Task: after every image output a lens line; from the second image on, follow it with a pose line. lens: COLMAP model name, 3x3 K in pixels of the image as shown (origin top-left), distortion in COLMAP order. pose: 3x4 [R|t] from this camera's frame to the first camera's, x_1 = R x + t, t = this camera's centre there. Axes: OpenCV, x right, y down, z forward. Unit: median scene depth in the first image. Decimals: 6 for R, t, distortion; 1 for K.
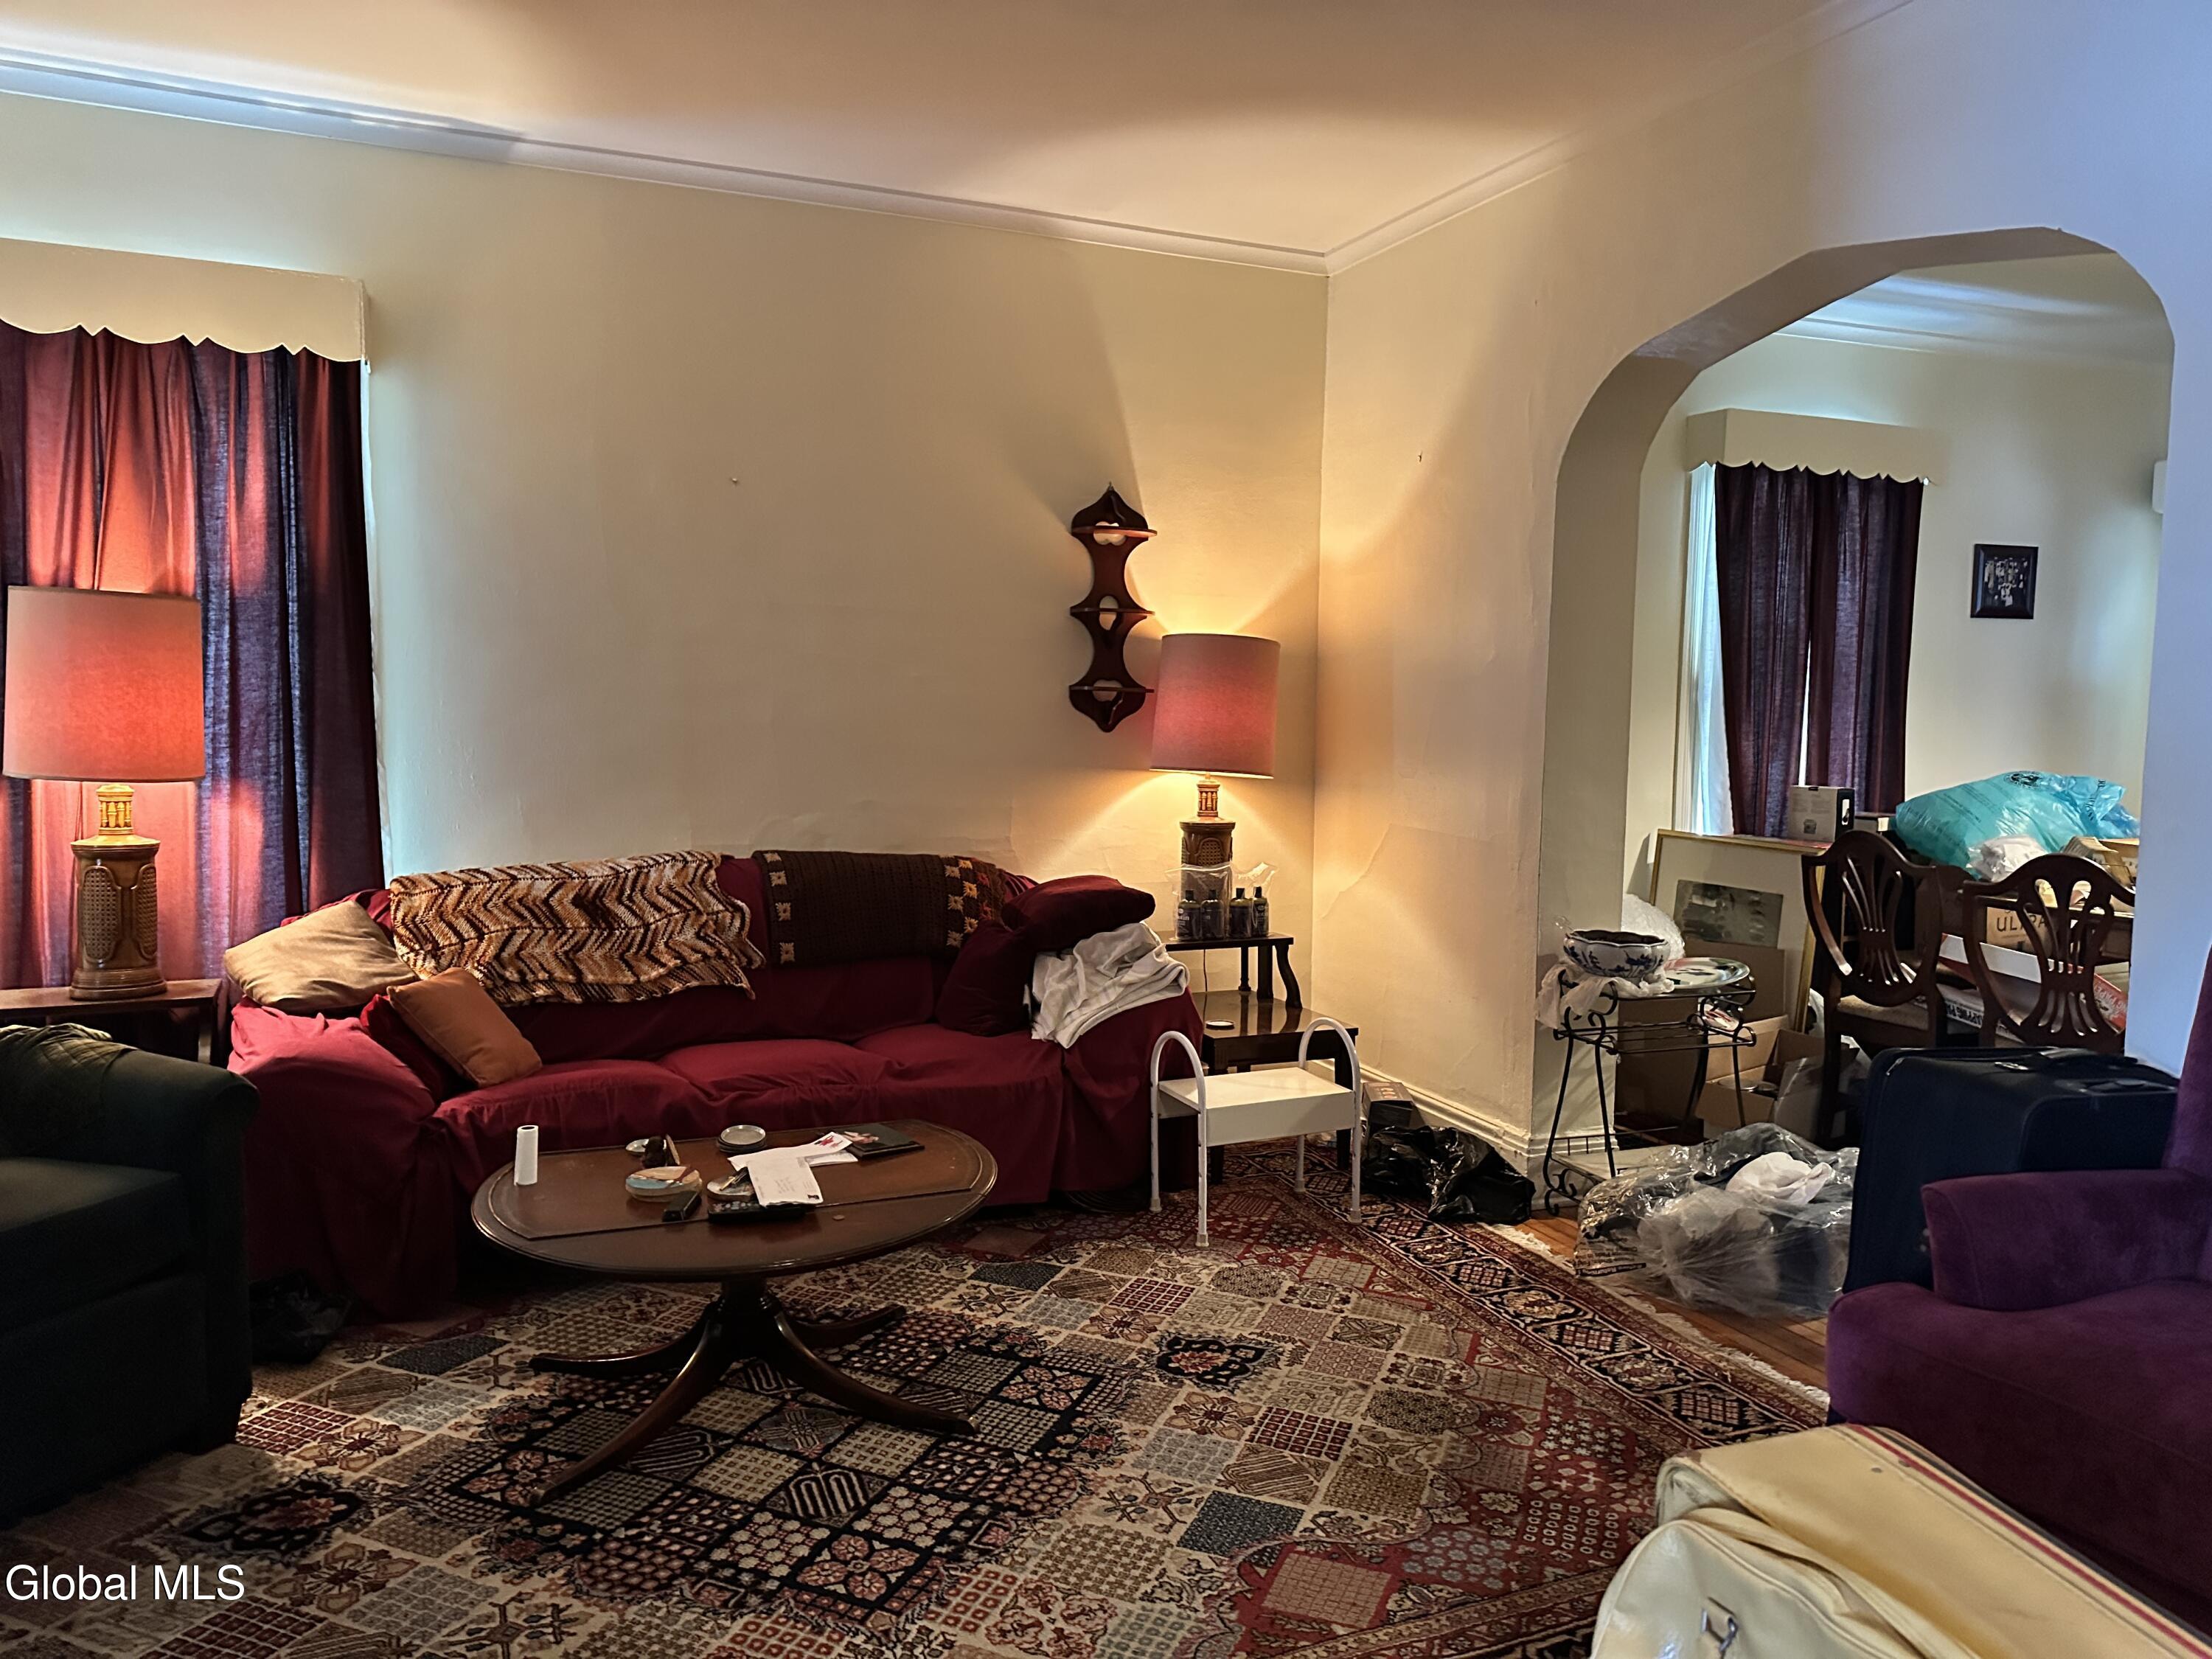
lens RADIAL K [[1558.7, 0, 1134.5], [0, 1558.7, 832.1], [0, 0, 1]] dist [0.068353, -0.068851]
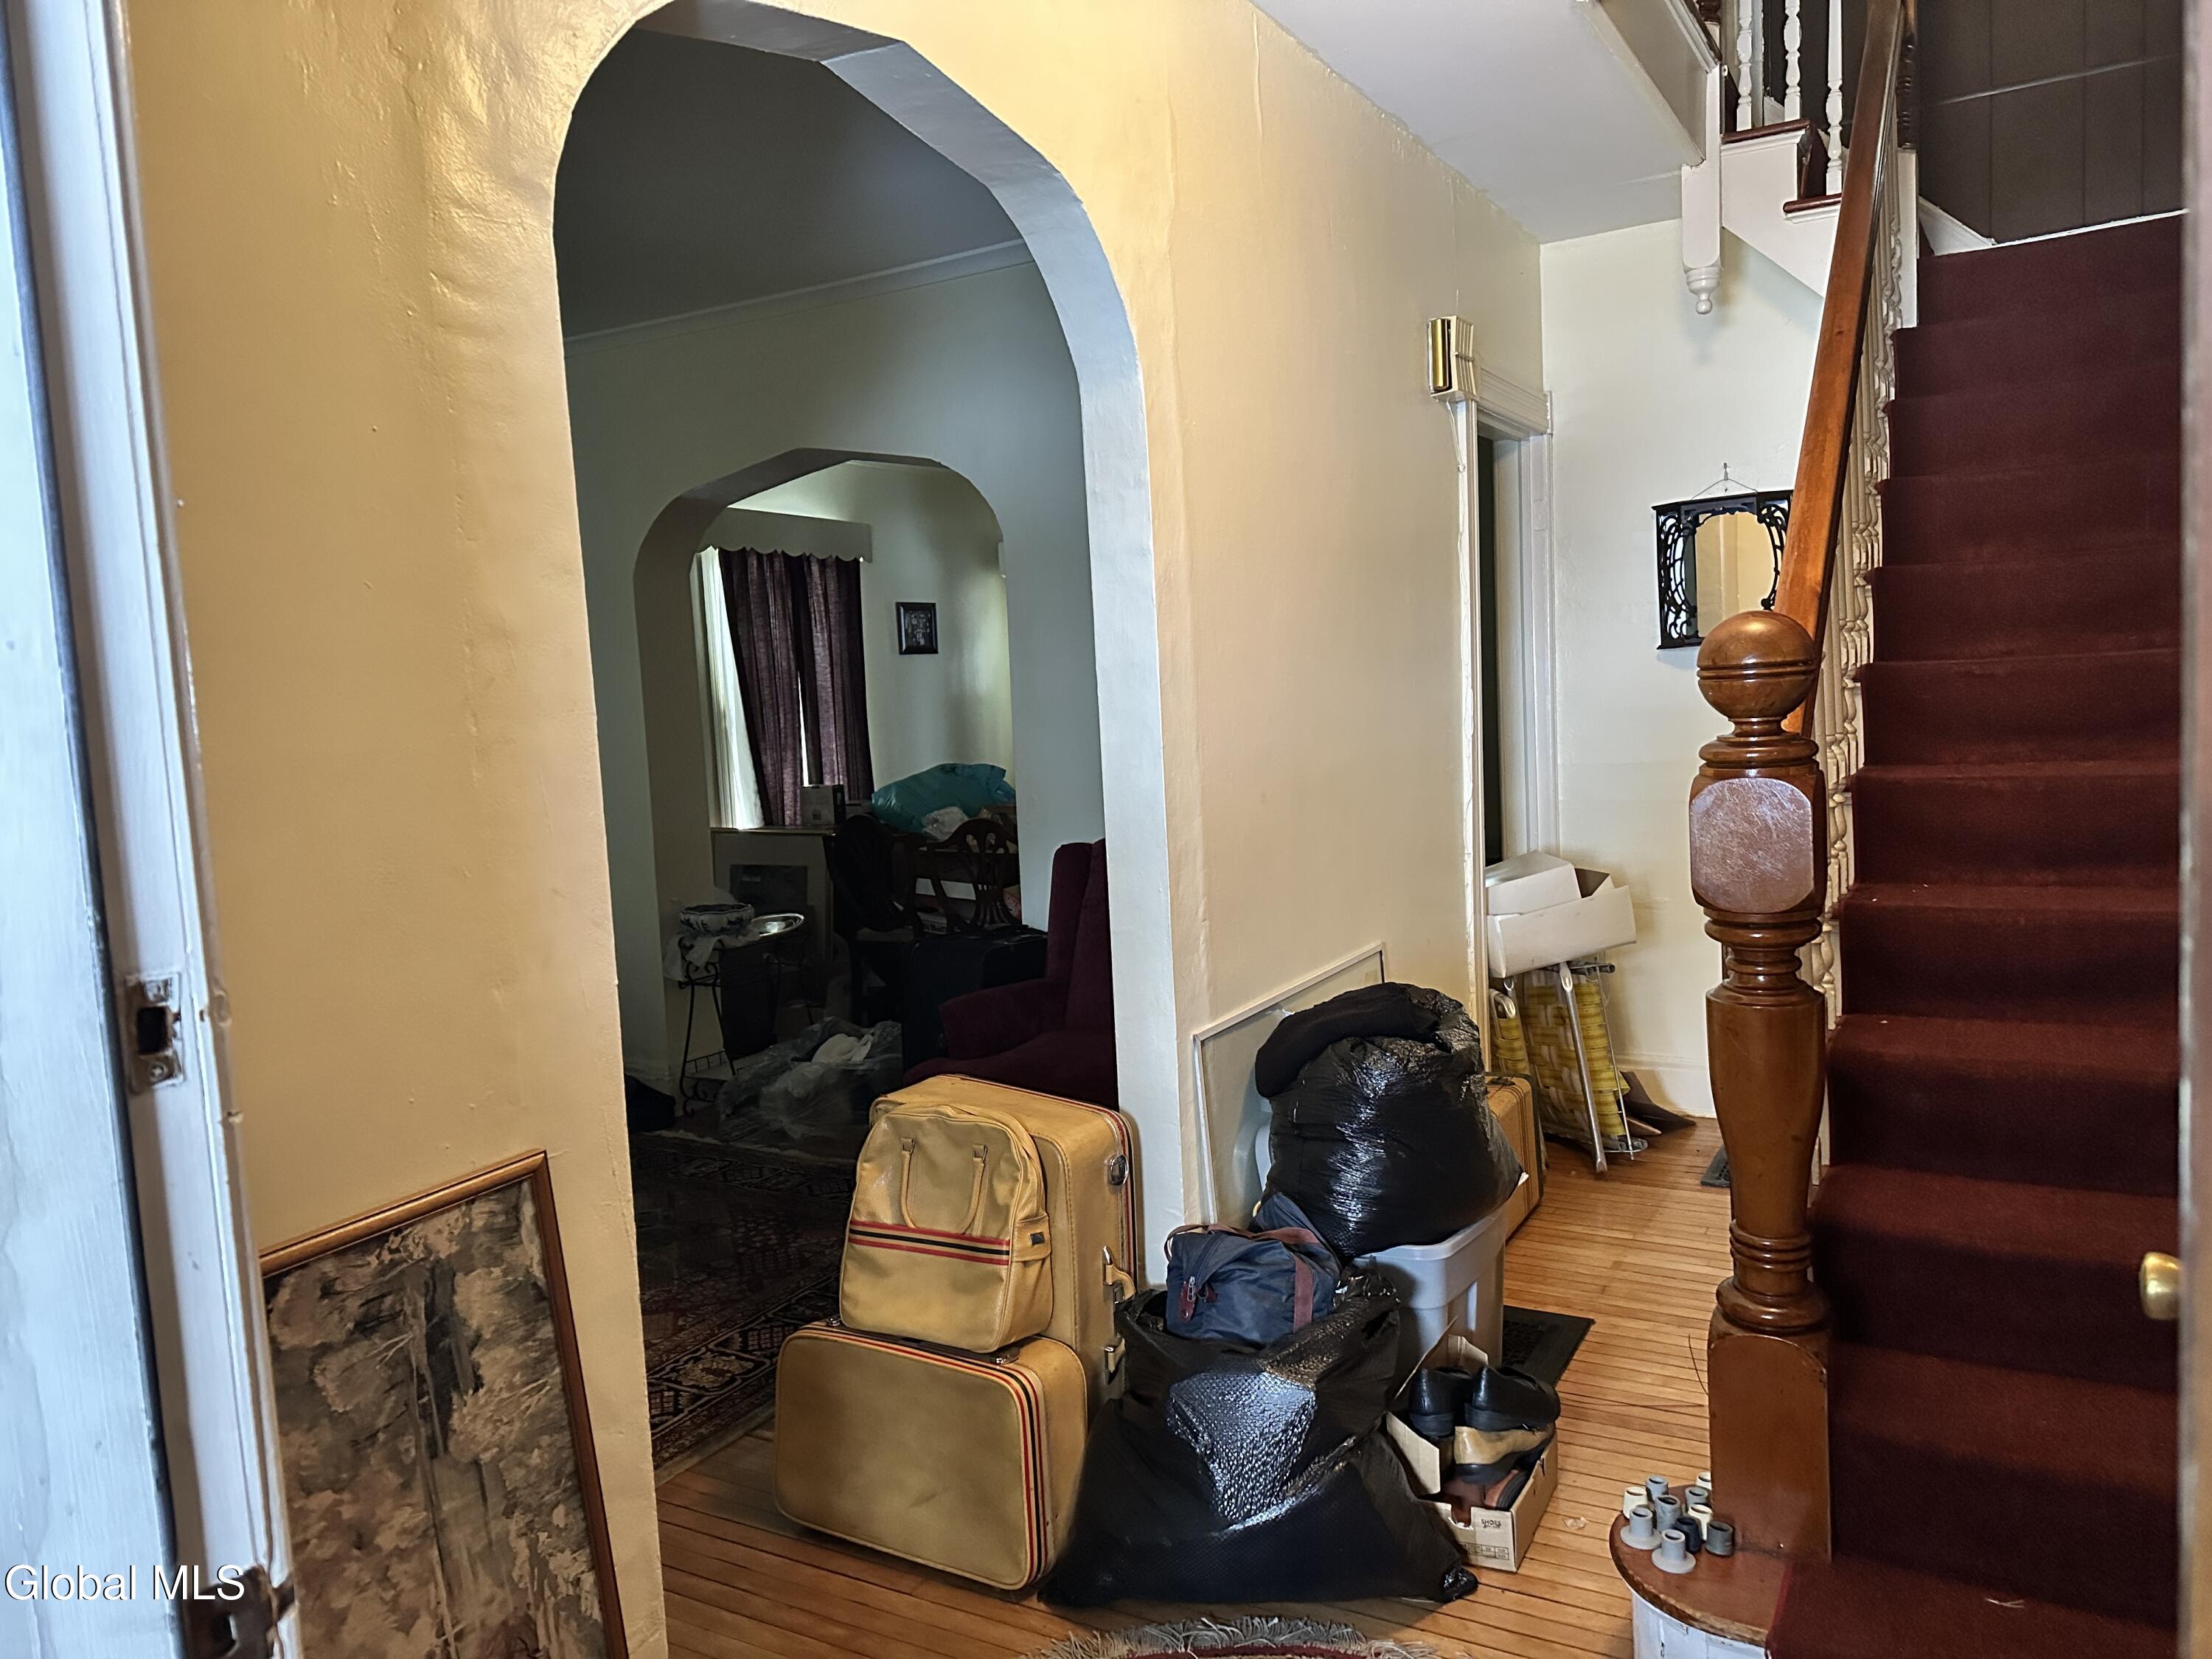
lens RADIAL K [[1558.7, 0, 1134.5], [0, 1558.7, 832.1], [0, 0, 1]] dist [0.068353, -0.068851]
pose [[0.797462, -0.105781, 0.594024, -0.211689], [0.104640, 0.993840, 0.036503, -0.012321], [-0.594226, 0.033049, 0.803619, -0.338208]]
